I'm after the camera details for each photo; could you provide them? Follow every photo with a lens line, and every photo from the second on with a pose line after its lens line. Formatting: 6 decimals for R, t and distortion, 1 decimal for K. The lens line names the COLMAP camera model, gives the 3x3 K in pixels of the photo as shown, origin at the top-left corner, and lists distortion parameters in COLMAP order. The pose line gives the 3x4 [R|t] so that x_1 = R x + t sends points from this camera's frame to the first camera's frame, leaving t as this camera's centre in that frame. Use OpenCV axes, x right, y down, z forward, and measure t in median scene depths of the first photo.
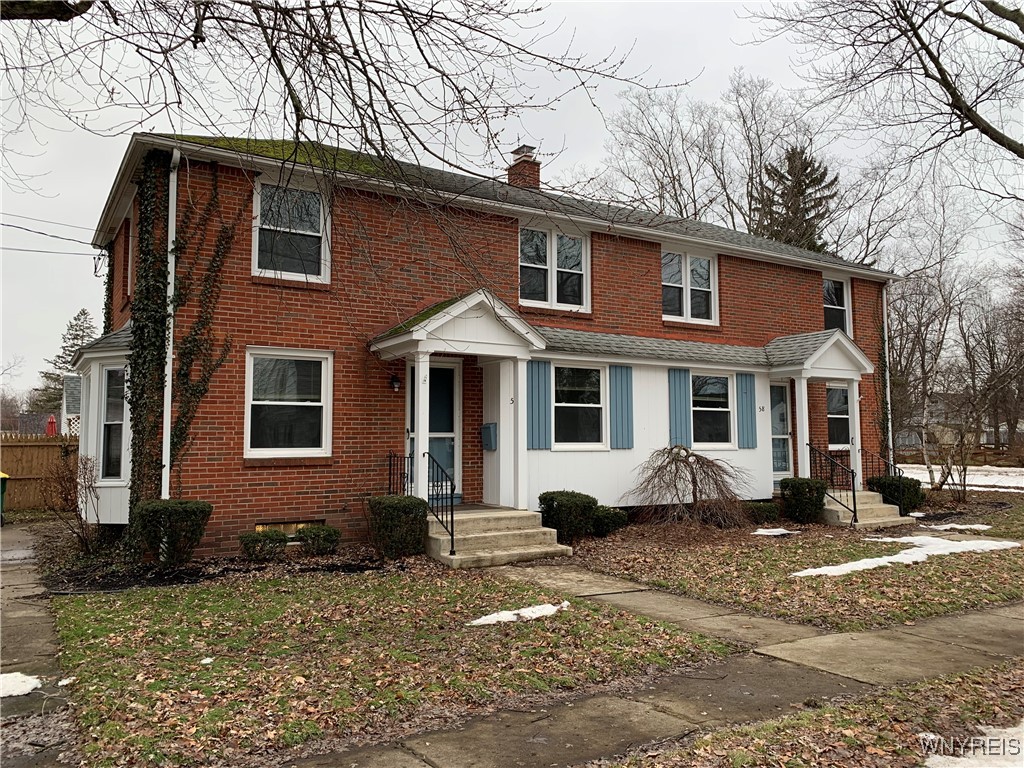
lens RADIAL K [[779.1, 0, 512.7], [0, 779.1, 377.4], [0, 0, 1]] dist [0.192563, -0.517493]
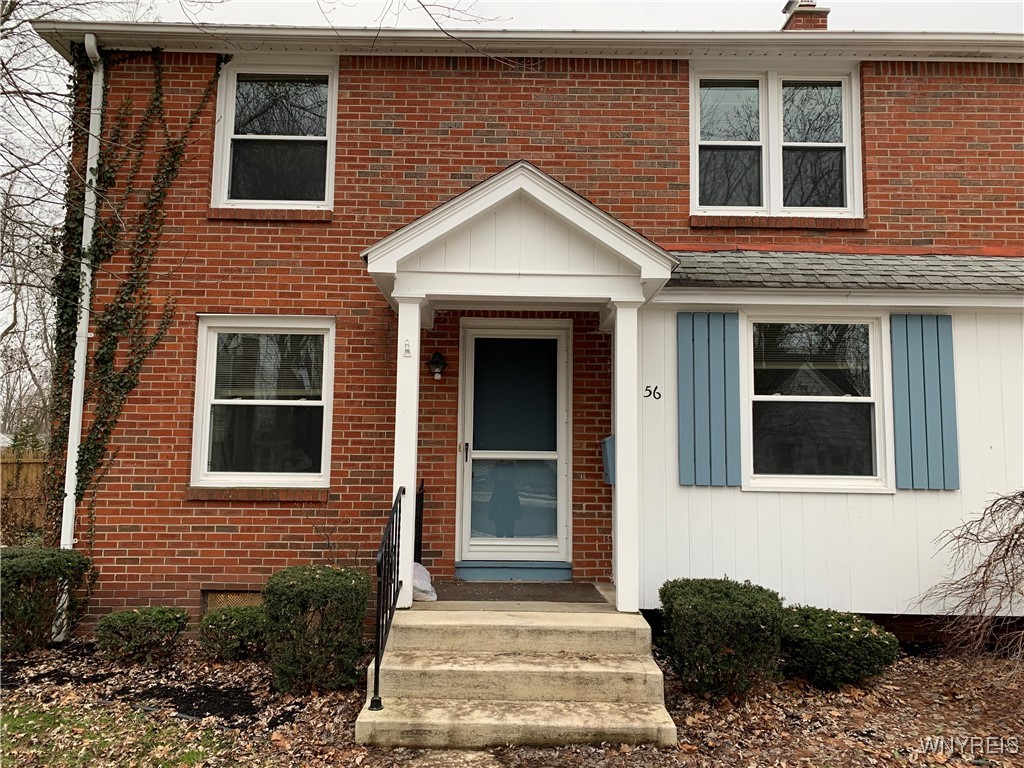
lens RADIAL K [[777.7, 0, 512.0], [0, 777.7, 384.0], [0, 0, 1]] dist [0.050712, -0.052676]
pose [[0.845282, -0.039464, -0.532861, 0.221426], [0.027481, 0.999160, -0.030405, 0.042957], [0.533613, 0.011057, 0.845656, 0.572095]]
